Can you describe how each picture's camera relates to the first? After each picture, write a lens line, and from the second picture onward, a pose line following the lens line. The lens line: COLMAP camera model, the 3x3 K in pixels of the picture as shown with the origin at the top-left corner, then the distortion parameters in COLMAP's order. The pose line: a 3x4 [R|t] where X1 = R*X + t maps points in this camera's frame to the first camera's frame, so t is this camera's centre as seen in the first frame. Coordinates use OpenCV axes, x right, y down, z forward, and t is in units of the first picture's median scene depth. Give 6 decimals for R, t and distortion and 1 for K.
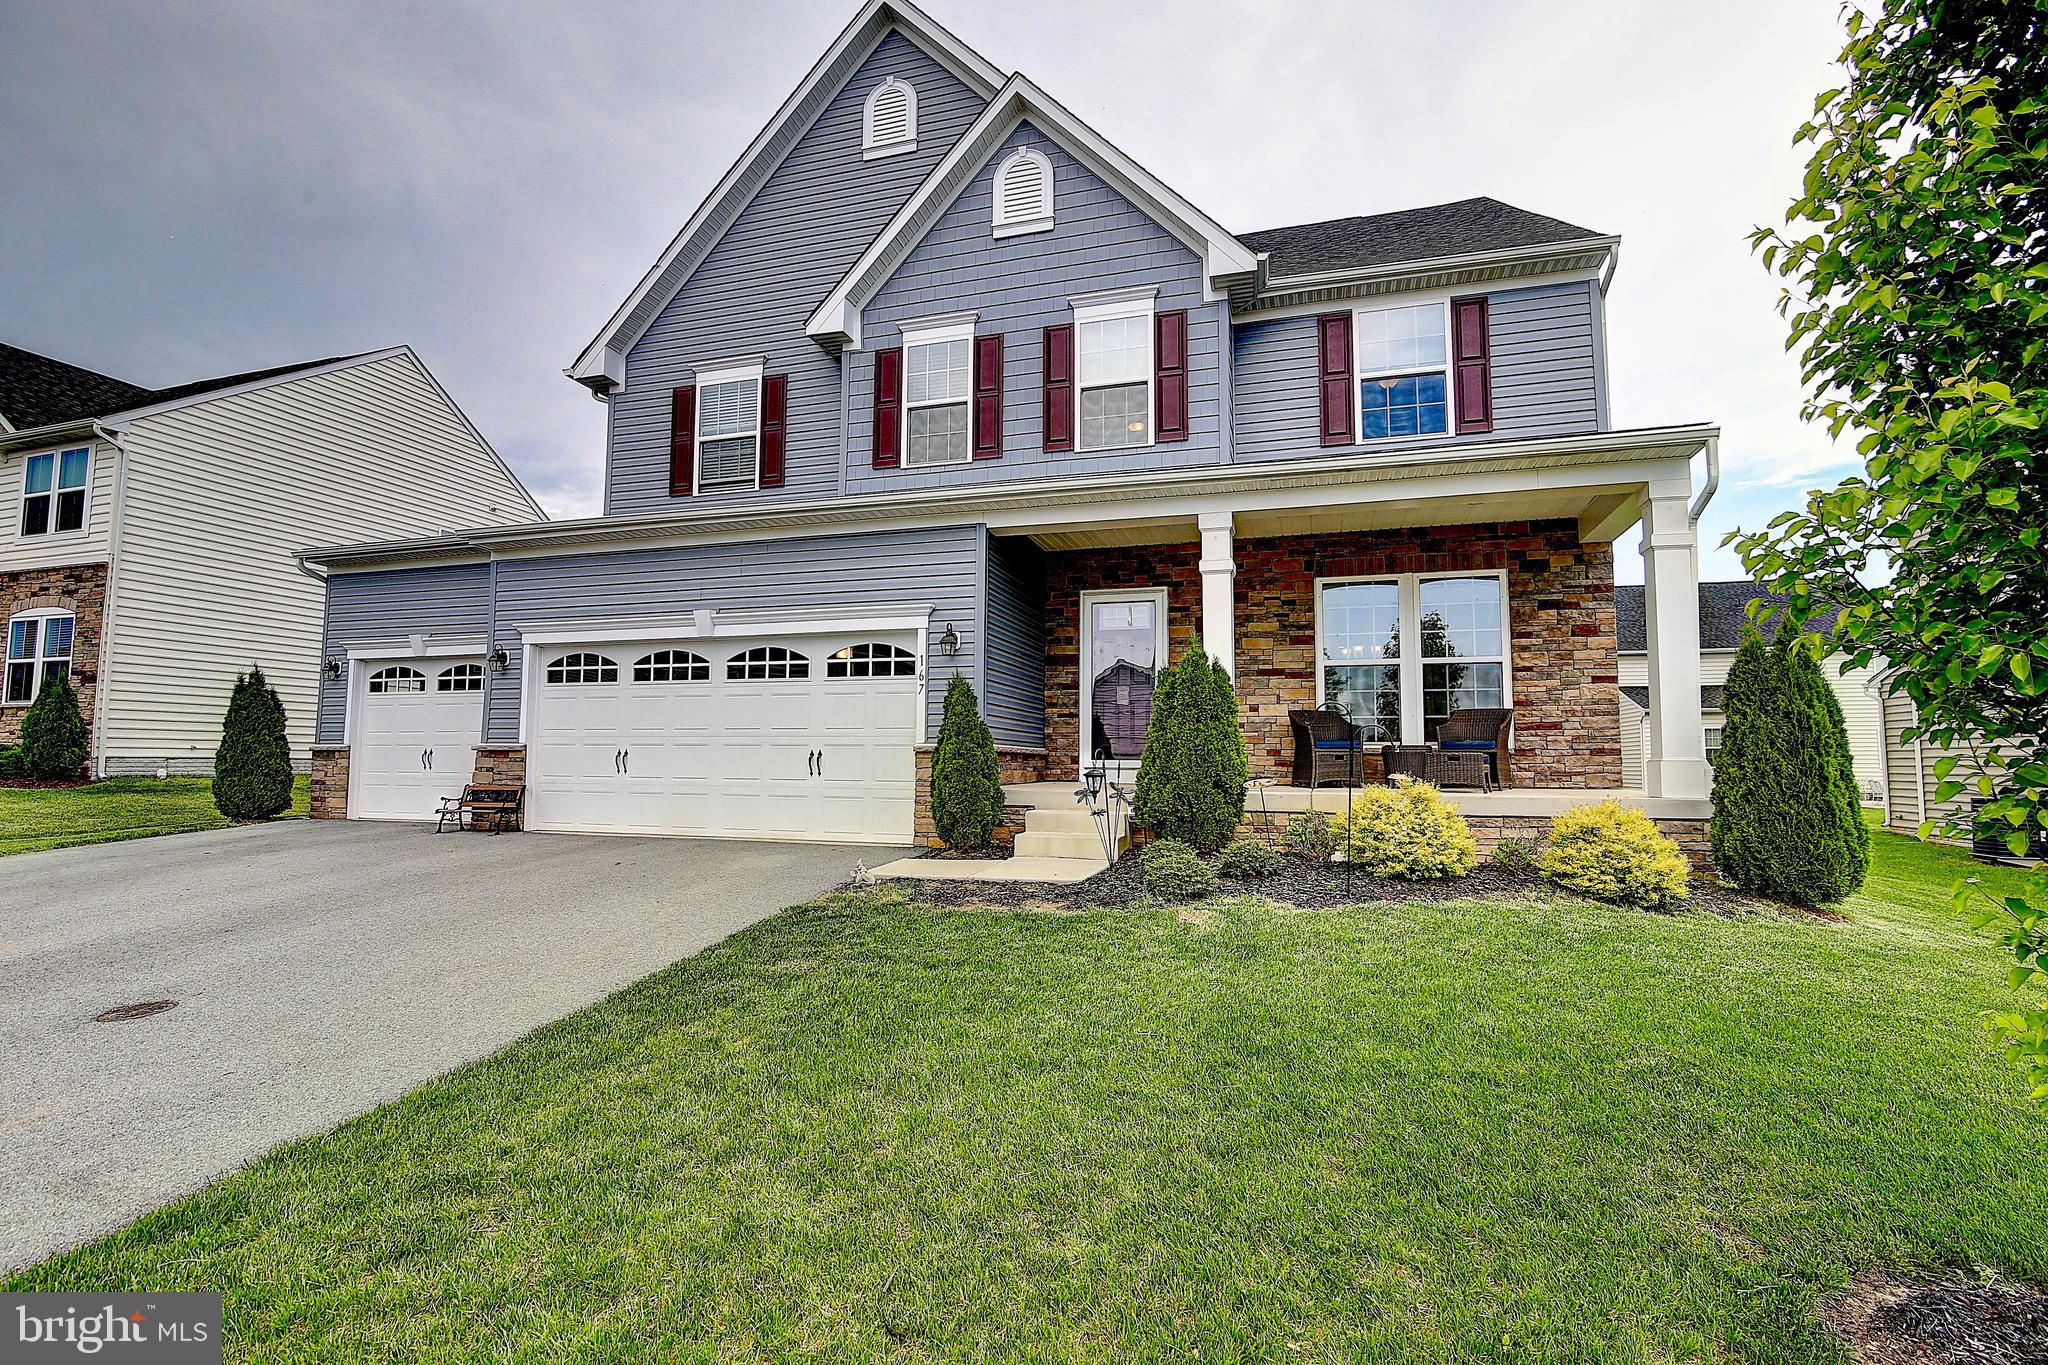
lens RADIAL K [[941.2, 0, 1025.1], [0, 941.2, 686.2], [0, 0, 1]] dist [-0.020231, 0.000584]
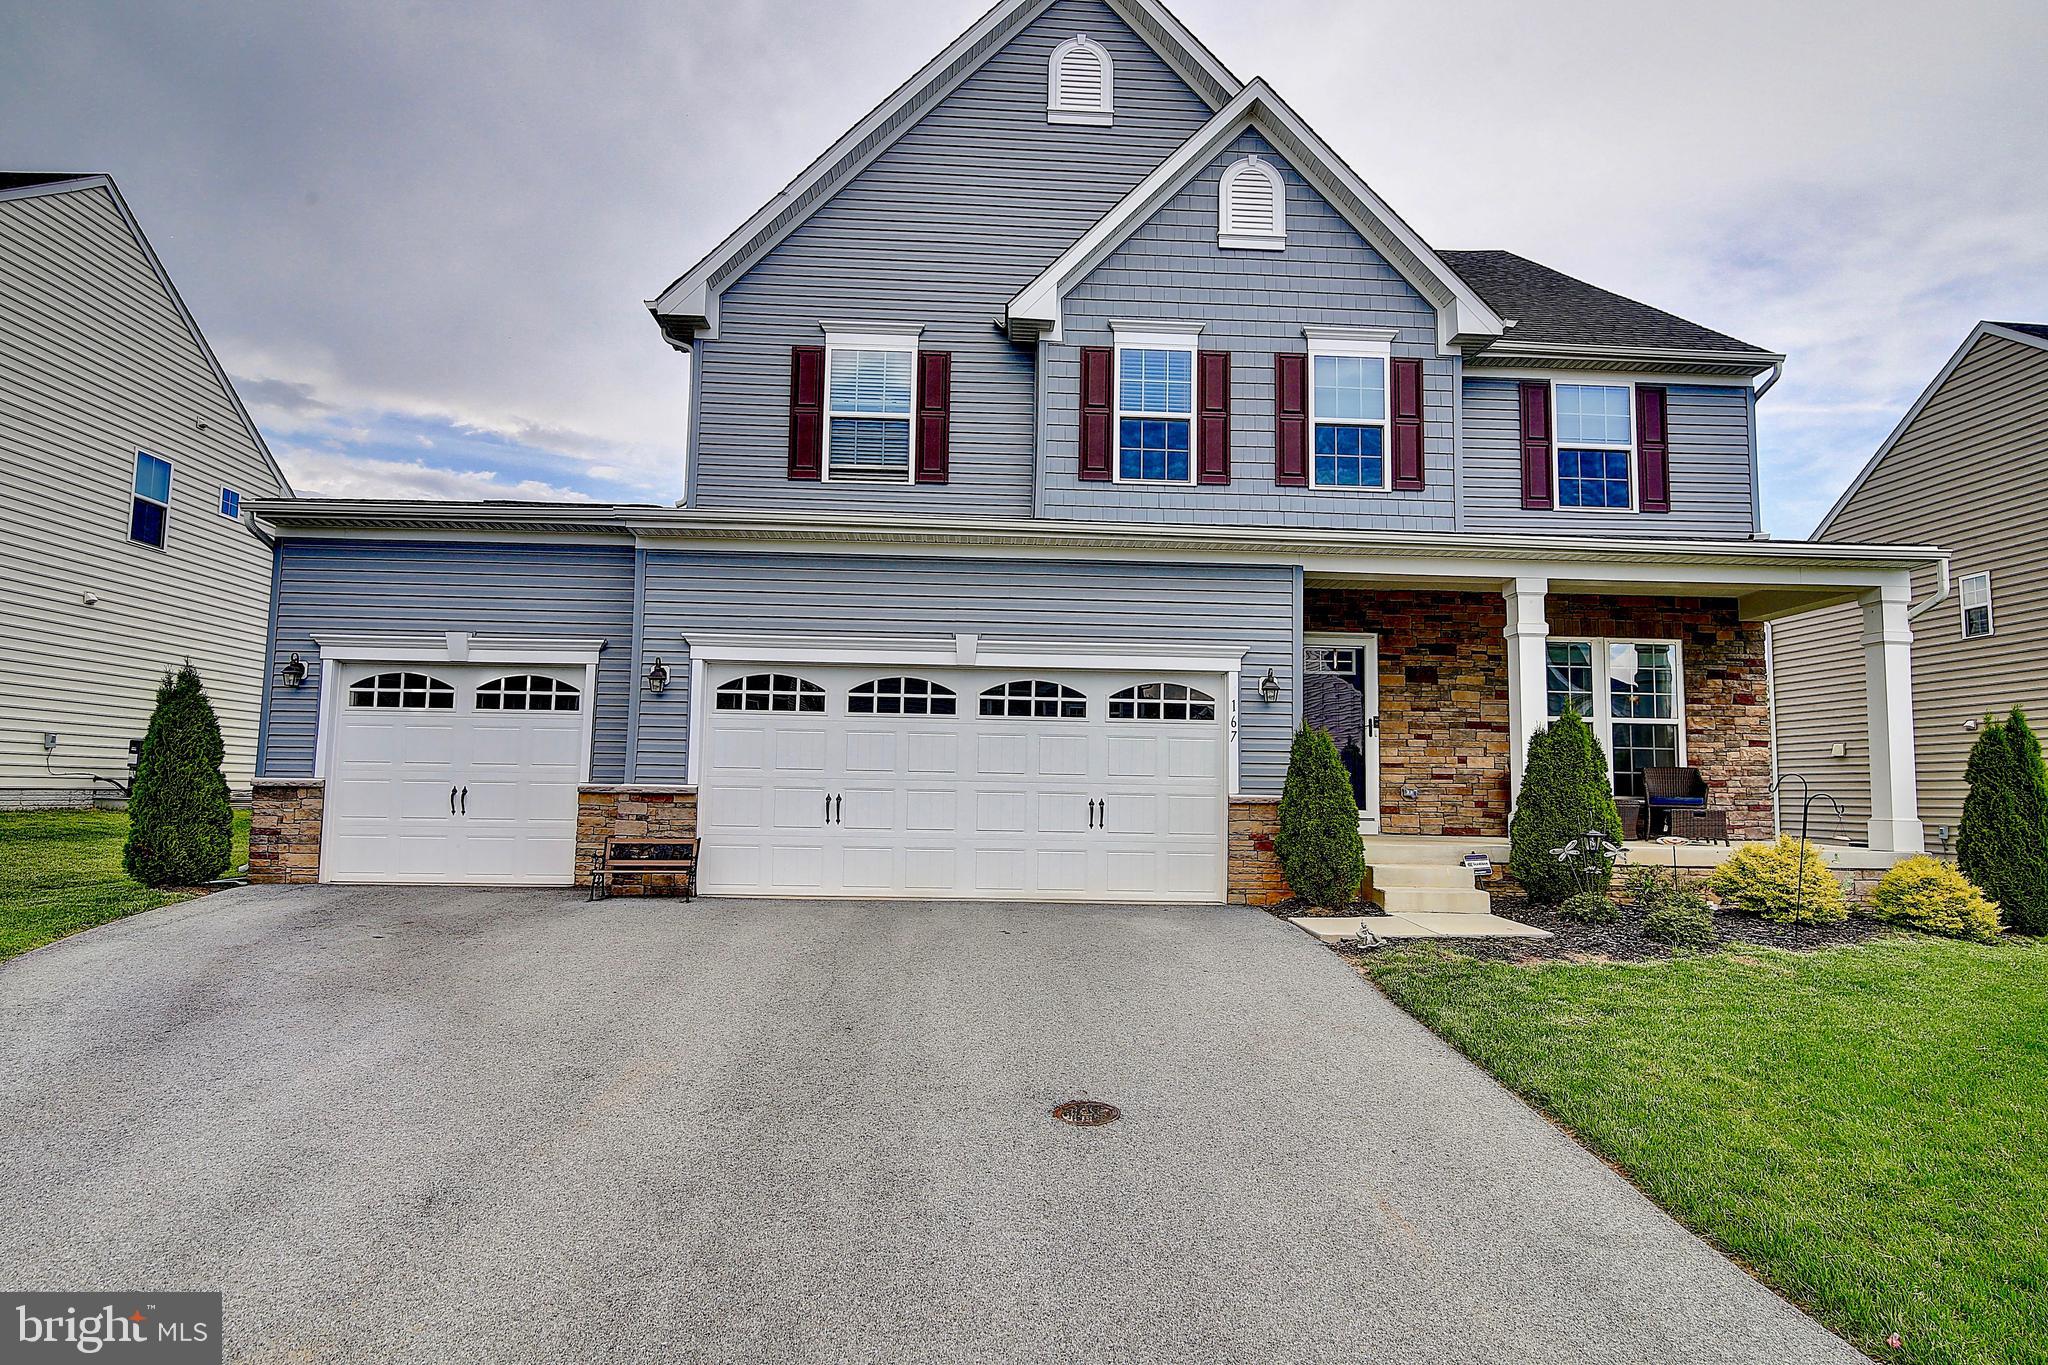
lens RADIAL K [[1162.1, 0, 1026.6], [0, 1162.1, 684.2], [0, 0, 1]] dist [-0.012344, -0.001355]
pose [[0.941136, 0.042124, 0.335394, -0.628258], [-0.039114, 0.999111, -0.015730, -0.020591], [-0.335758, 0.001685, 0.941947, -0.020415]]
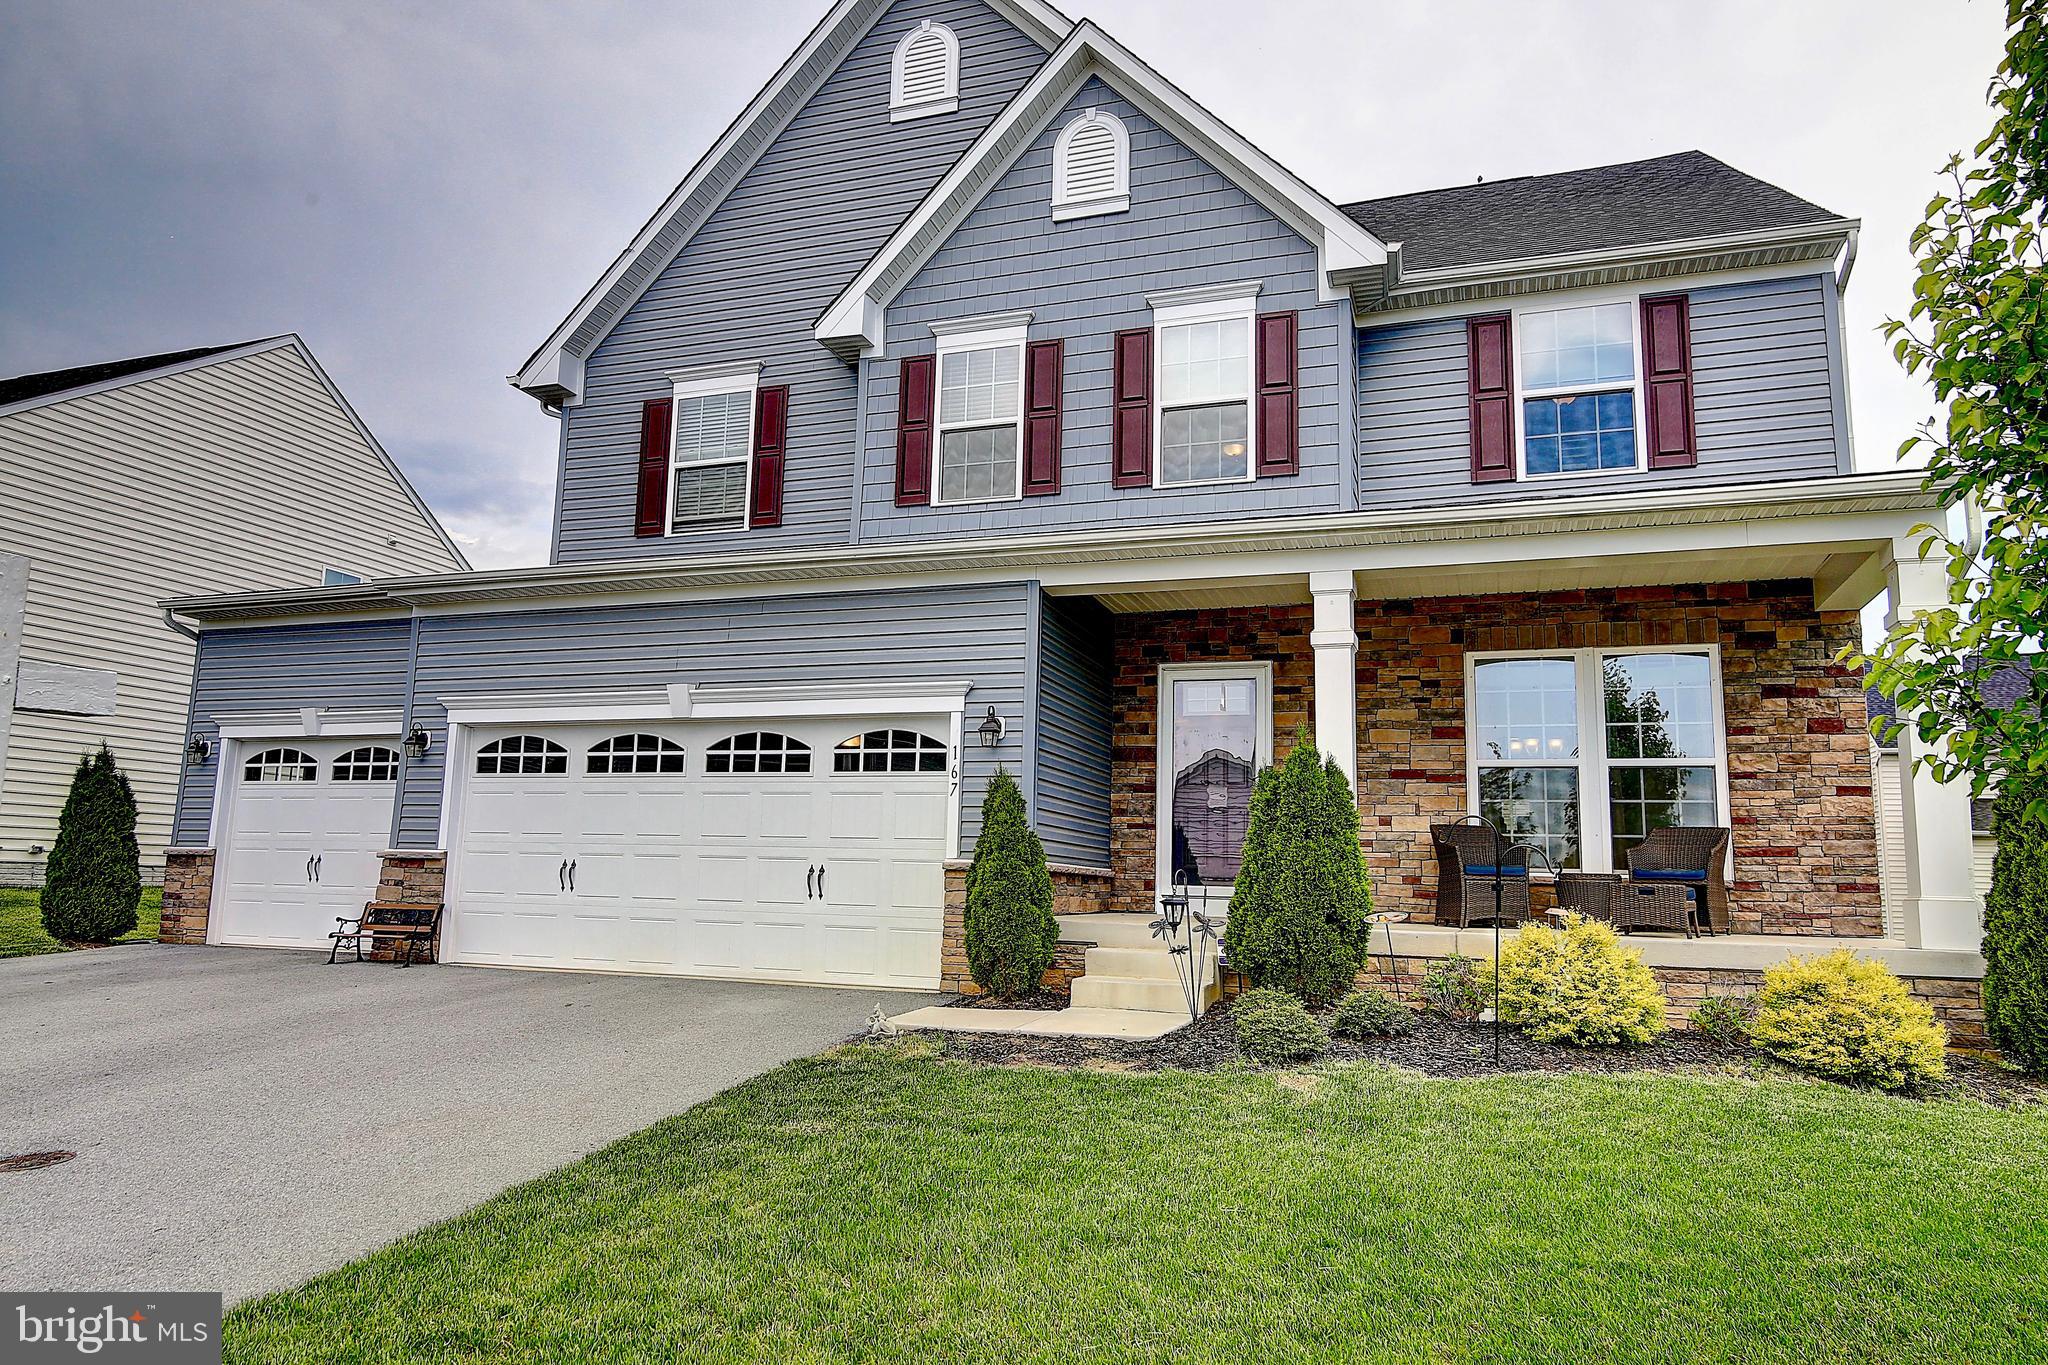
lens RADIAL K [[1301.8, 0, 1024.2], [0, 1301.8, 685.7], [0, 0, 1]] dist [-0.006582, 0.003935]
pose [[0.998922, 0.012758, -0.044636, -0.004115], [-0.016049, 0.997117, -0.074166, -0.003267], [0.043561, 0.074803, 0.996246, -0.075937]]
